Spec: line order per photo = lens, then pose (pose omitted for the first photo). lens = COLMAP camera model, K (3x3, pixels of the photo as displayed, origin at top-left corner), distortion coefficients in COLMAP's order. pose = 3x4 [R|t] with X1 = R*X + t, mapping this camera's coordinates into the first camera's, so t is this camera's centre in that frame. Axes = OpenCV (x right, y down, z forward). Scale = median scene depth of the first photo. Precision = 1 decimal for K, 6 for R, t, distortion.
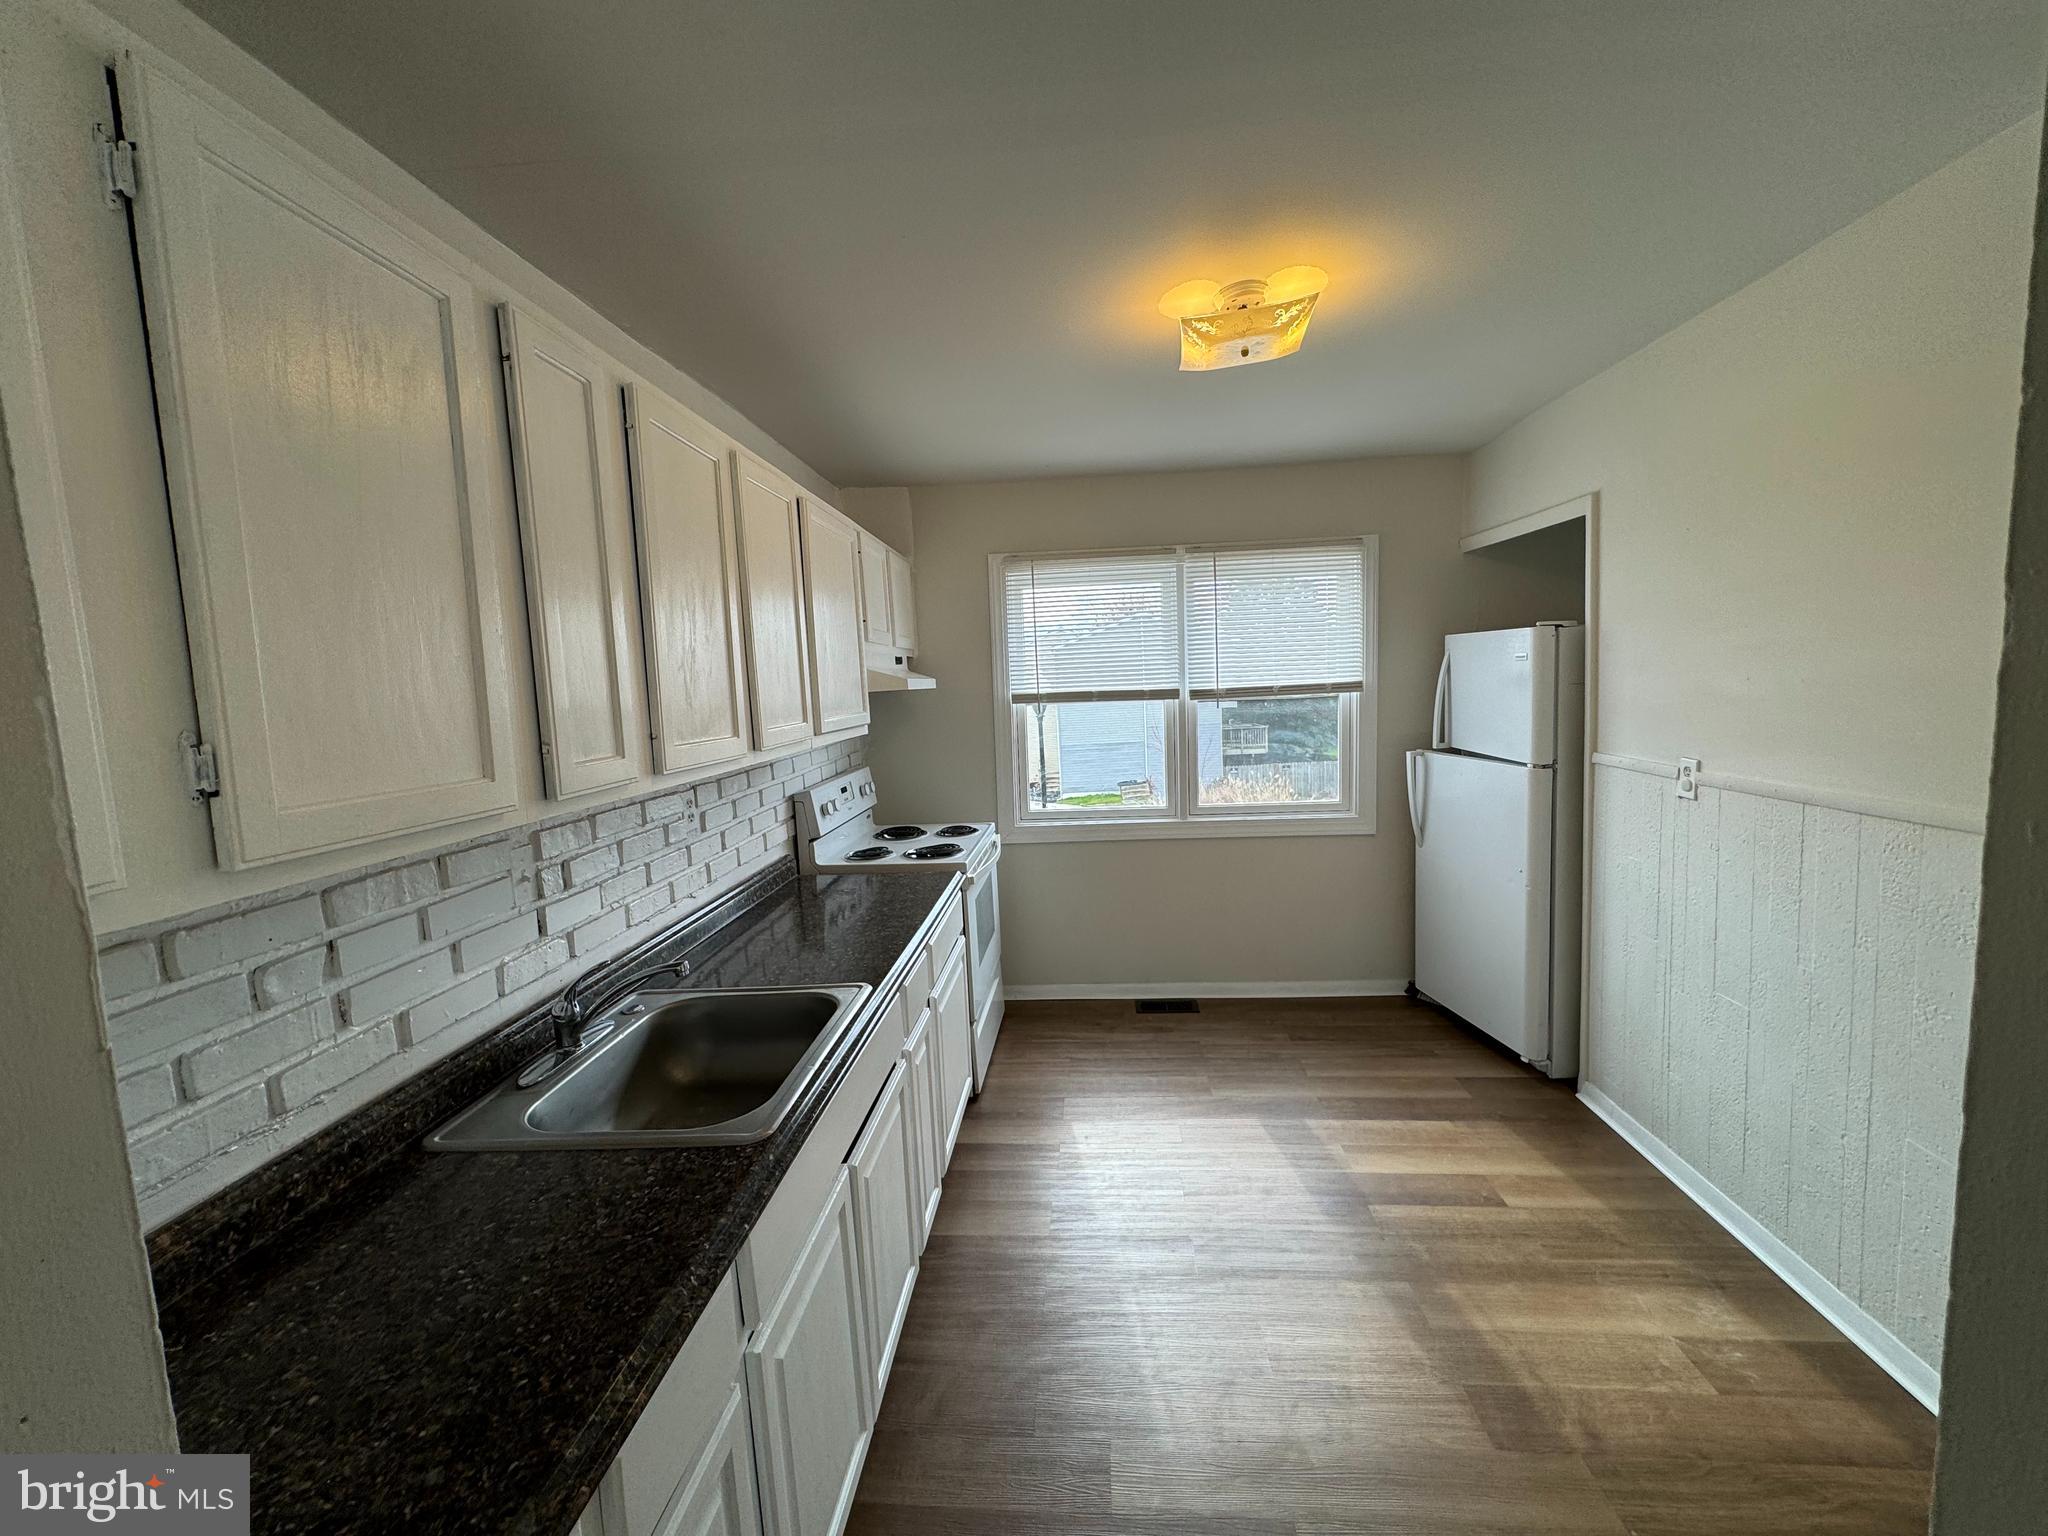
lens RADIAL K [[814.3, 0, 1022.5], [0, 814.3, 759.1], [0, 0, 1]] dist [-0.001256, 0.000332]
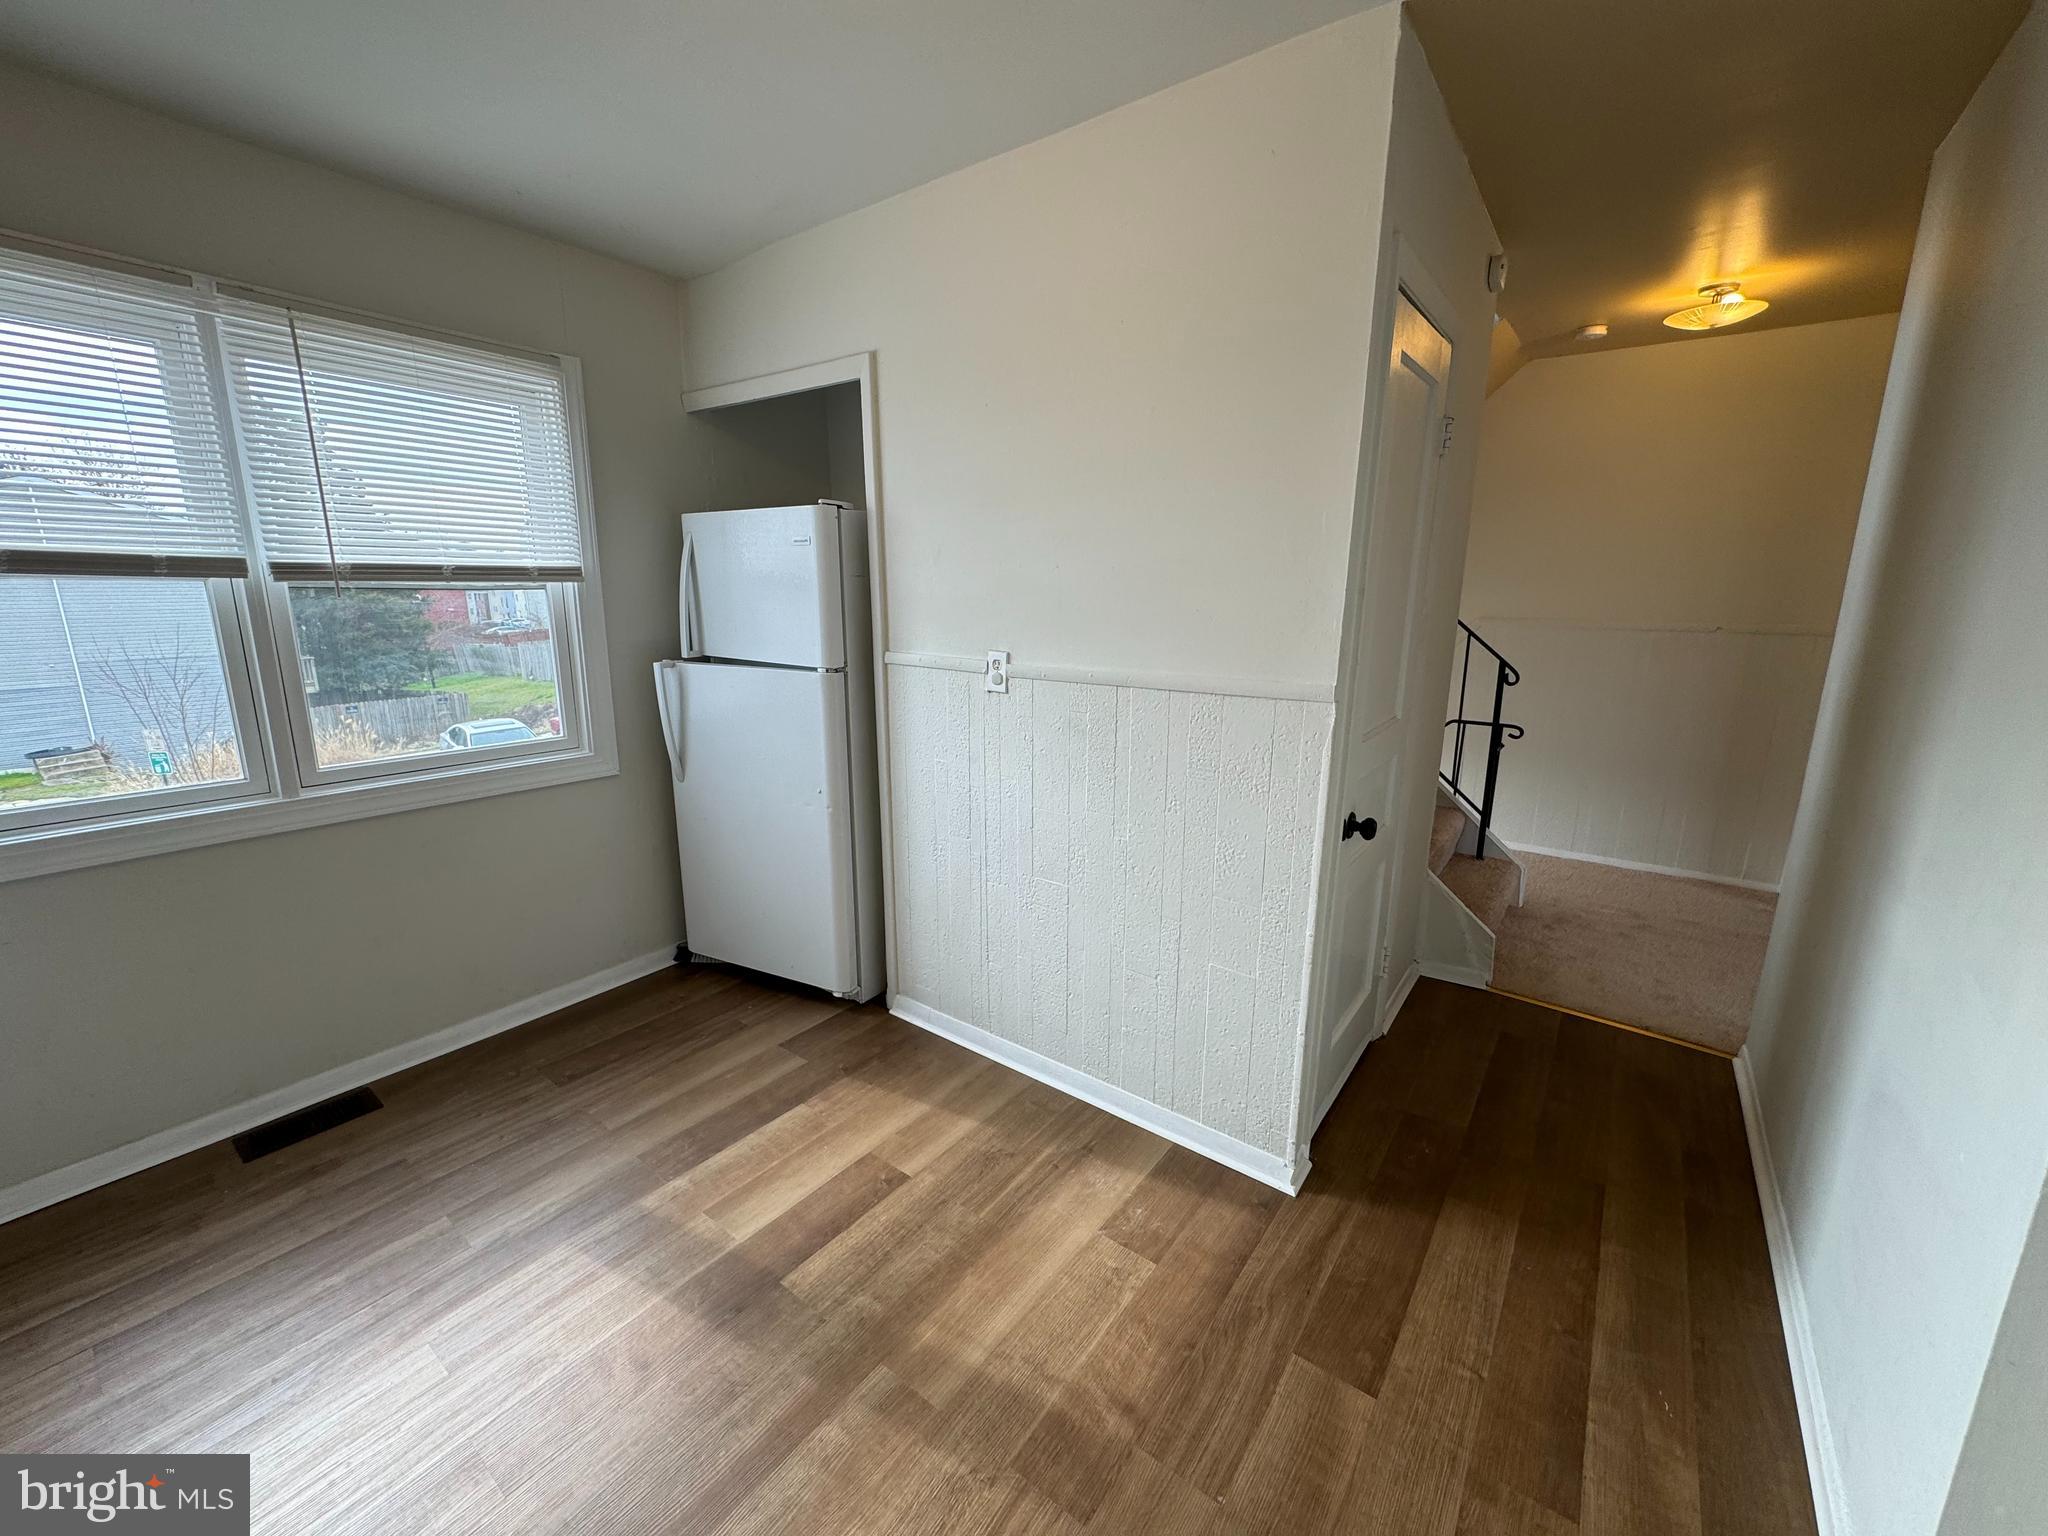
lens RADIAL K [[814.3, 0, 1020.6], [0, 814.3, 765.5], [0, 0, 1]] dist [-0.001256, 0.000332]
pose [[0.529943, -0.133622, 0.837440, -0.005025], [0.053122, 0.990800, 0.124476, 0.012113], [-0.846368, -0.021478, 0.532165, 0.358090]]
